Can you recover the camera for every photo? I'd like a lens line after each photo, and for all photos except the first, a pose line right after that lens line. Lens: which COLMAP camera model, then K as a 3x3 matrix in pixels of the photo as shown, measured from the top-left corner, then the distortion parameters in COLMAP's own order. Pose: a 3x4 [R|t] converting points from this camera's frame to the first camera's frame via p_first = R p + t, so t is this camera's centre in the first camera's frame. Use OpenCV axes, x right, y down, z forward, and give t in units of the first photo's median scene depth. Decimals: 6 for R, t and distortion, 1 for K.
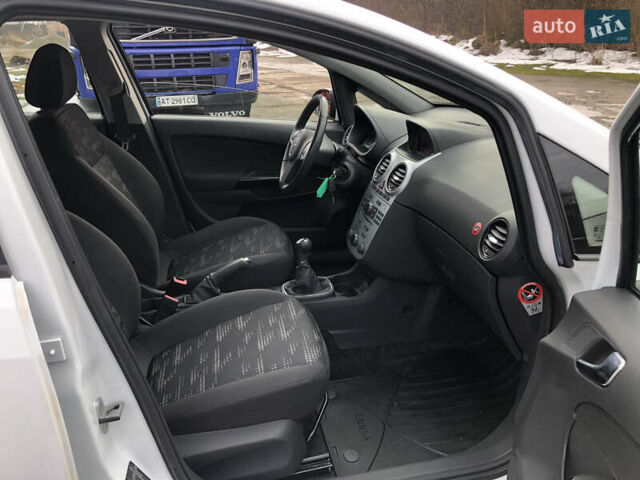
lens RADIAL K [[540.3, 0, 320.0], [0, 540.3, 240.0], [0, 0, 1]] dist [0.042560, -0.001120]
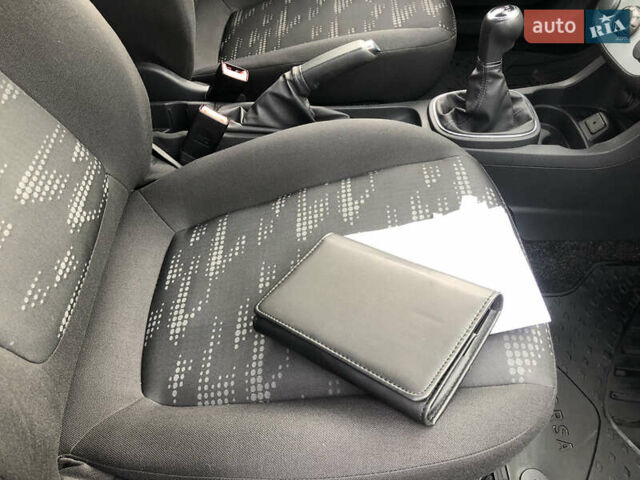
lens RADIAL K [[540.3, 0, 320.0], [0, 540.3, 240.0], [0, 0, 1]] dist [0.042560, -0.001120]
pose [[0.982575, 0.150056, -0.109680, -0.099221], [-0.085351, 0.888473, 0.450921, -0.021977], [0.165111, -0.433703, 0.885799, 0.491660]]
